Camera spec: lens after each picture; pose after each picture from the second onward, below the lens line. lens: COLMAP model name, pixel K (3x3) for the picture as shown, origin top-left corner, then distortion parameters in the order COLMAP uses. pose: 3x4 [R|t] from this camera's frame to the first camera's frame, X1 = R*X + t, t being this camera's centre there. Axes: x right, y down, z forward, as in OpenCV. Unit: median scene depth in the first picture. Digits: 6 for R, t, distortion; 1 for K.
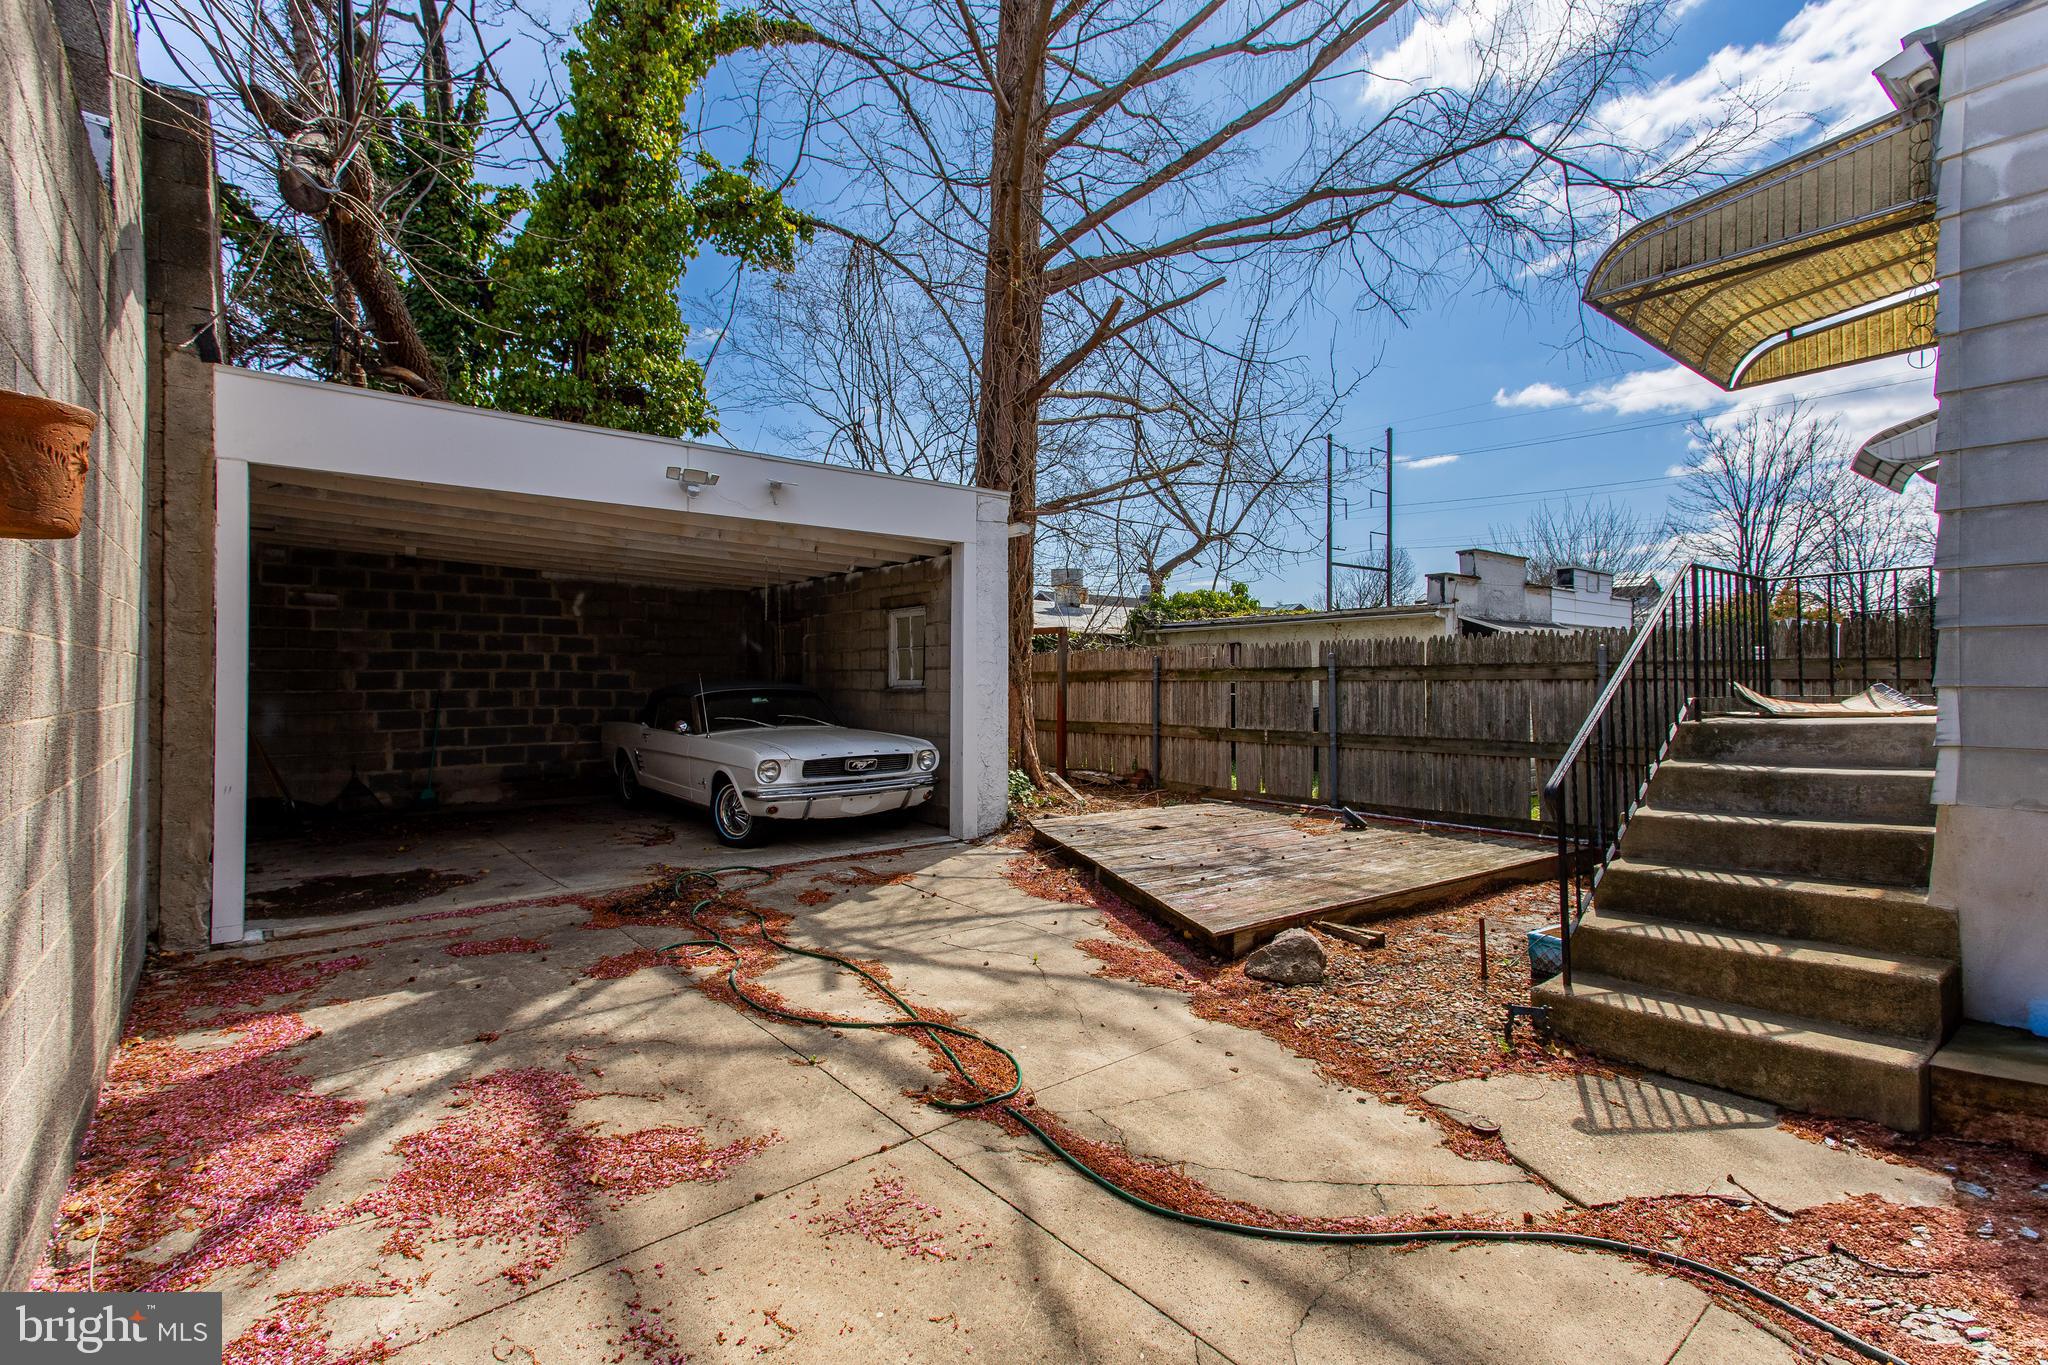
lens RADIAL K [[958.2, 0, 1020.7], [0, 958.2, 663.5], [0, 0, 1]] dist [-0.000054, 0.000060]
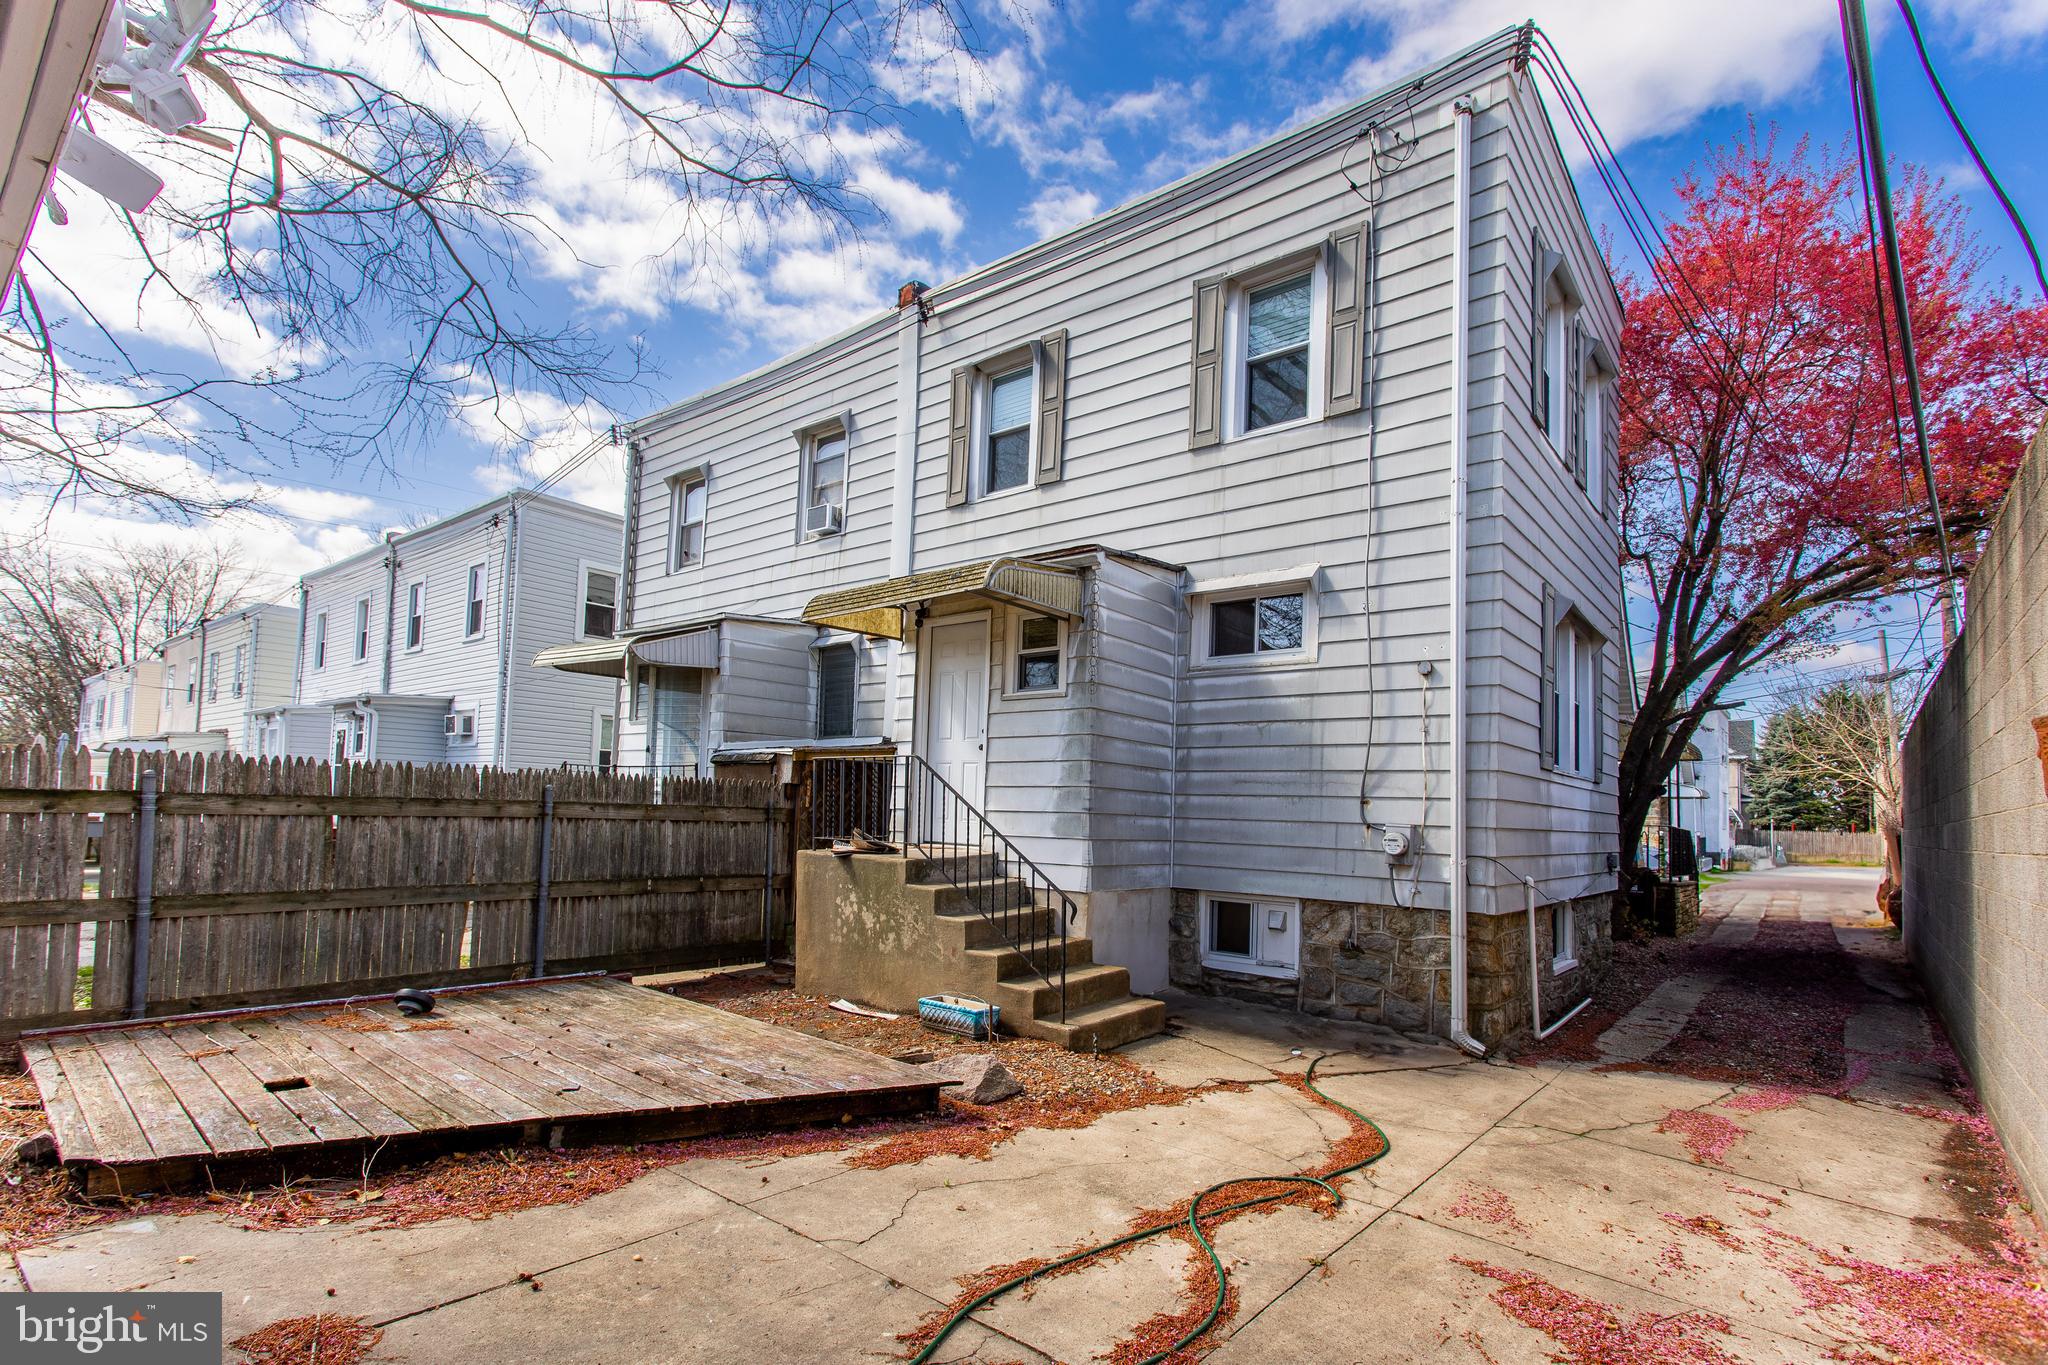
lens RADIAL K [[958.2, 0, 1020.7], [0, 958.2, 663.5], [0, 0, 1]] dist [-0.000054, 0.000060]
pose [[-0.195893, 0.152155, 0.968749, -0.533859], [-0.041696, 0.985703, -0.163249, -0.000954], [-0.979738, -0.072373, -0.186748, 0.688087]]
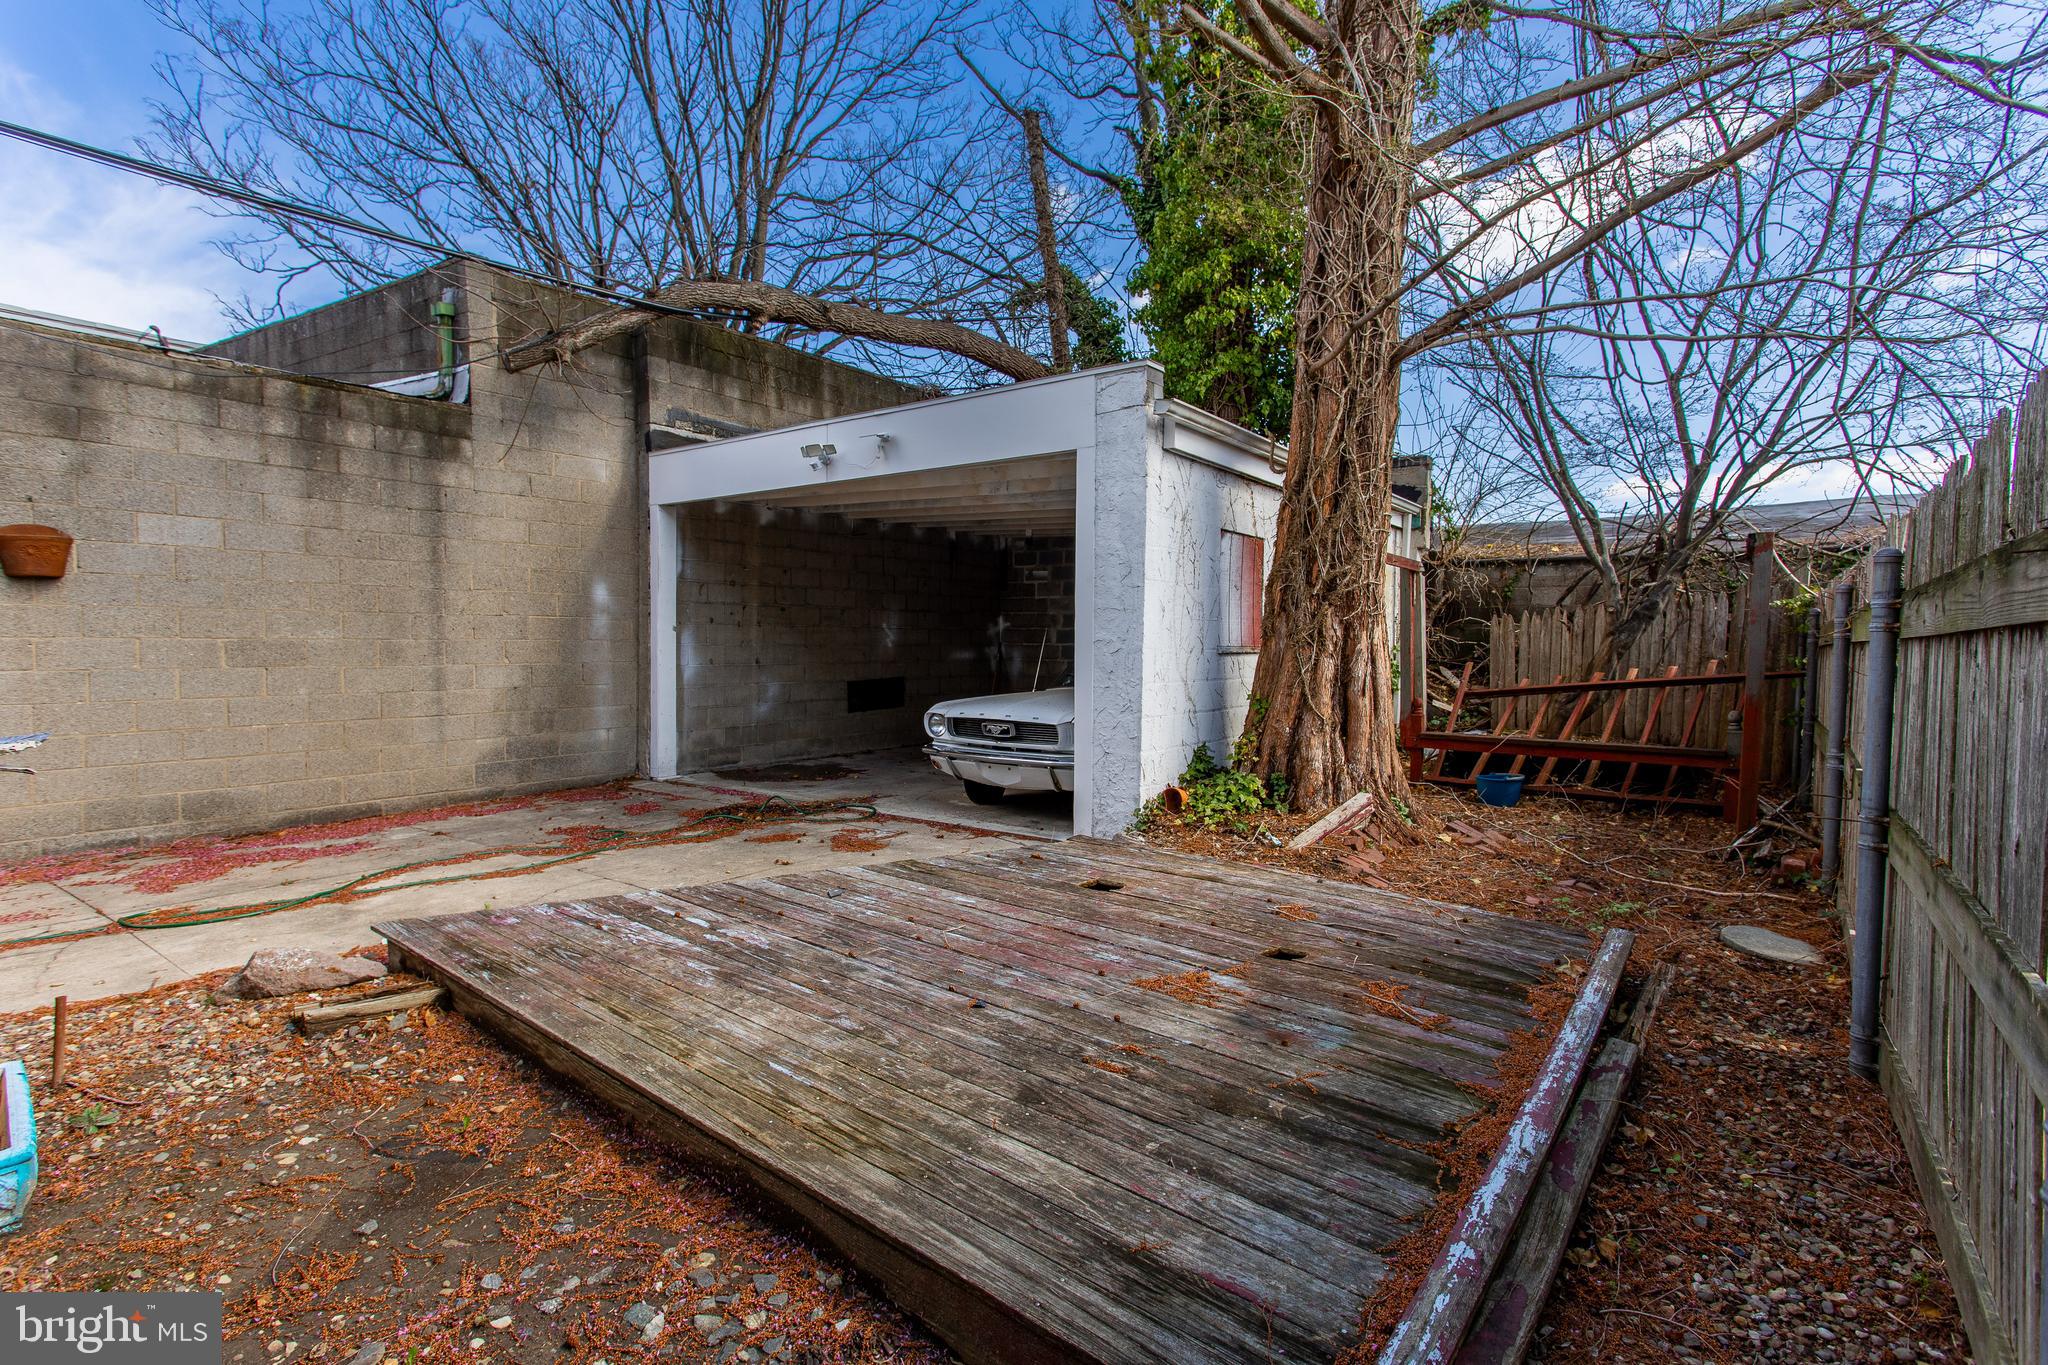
lens RADIAL K [[958.2, 0, 1020.7], [0, 958.2, 663.5], [0, 0, 1]] dist [-0.000054, 0.000060]
pose [[0.228985, 0.030967, -0.972937, 0.683496], [0.004270, 0.999452, 0.032816, 0.015738], [0.973421, -0.011668, 0.228727, 0.805997]]
